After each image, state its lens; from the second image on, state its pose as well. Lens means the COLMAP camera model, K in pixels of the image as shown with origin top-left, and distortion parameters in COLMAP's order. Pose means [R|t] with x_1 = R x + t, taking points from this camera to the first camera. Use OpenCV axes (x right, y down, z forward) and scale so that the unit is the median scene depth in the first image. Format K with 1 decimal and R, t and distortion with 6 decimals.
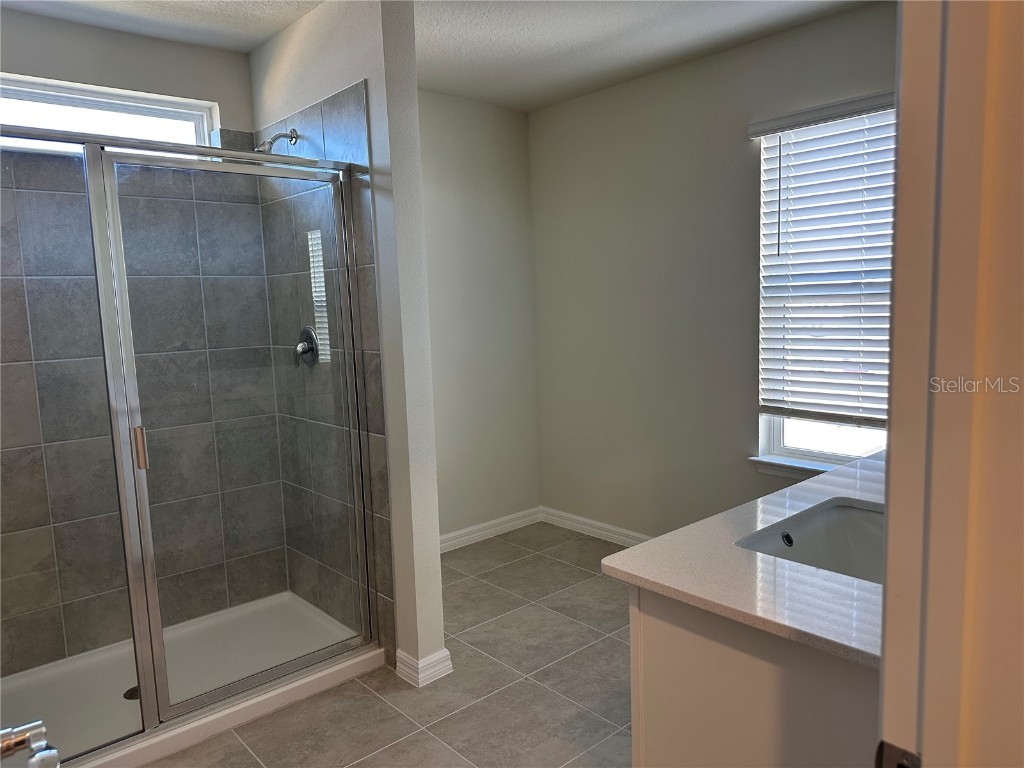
lens RADIAL K [[714.2, 0, 512.0], [0, 714.2, 384.0], [0, 0, 1]] dist [-0.000582, -0.004632]
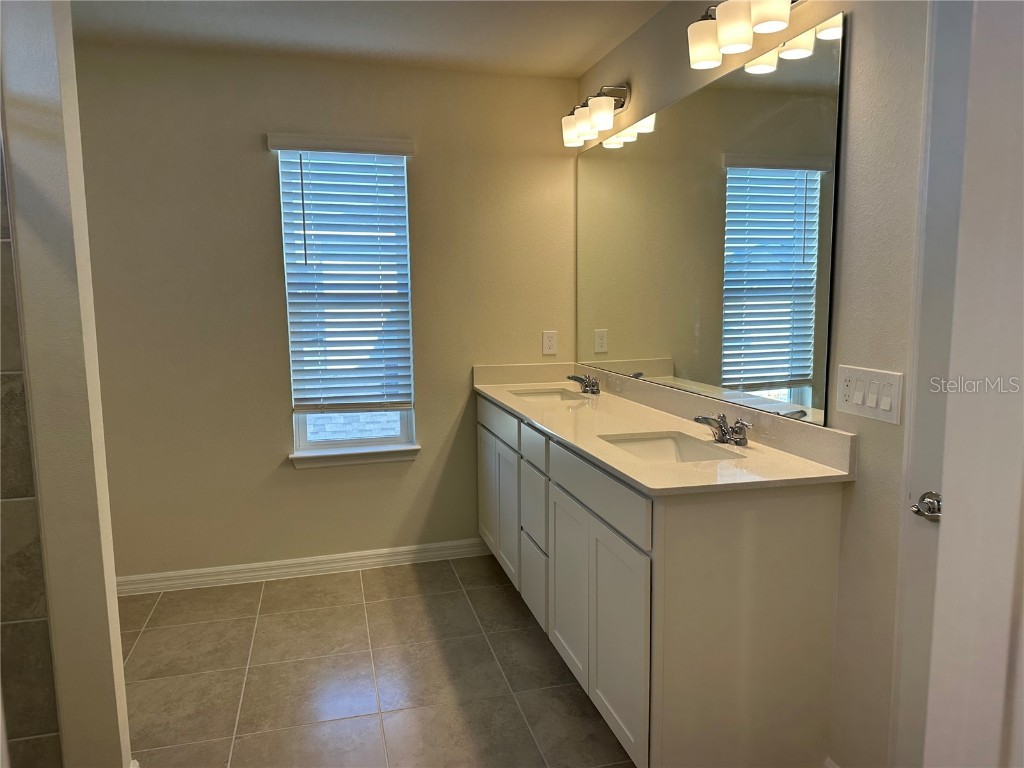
lens RADIAL K [[719.9, 0, 509.0], [0, 719.9, 388.3], [0, 0, 1]] dist [0.083601, -0.098744]
pose [[0.453211, -0.084191, 0.887418, -0.493254], [0.098080, 0.994195, 0.044231, -0.011865], [-0.885991, 0.066992, 0.458838, 0.237270]]
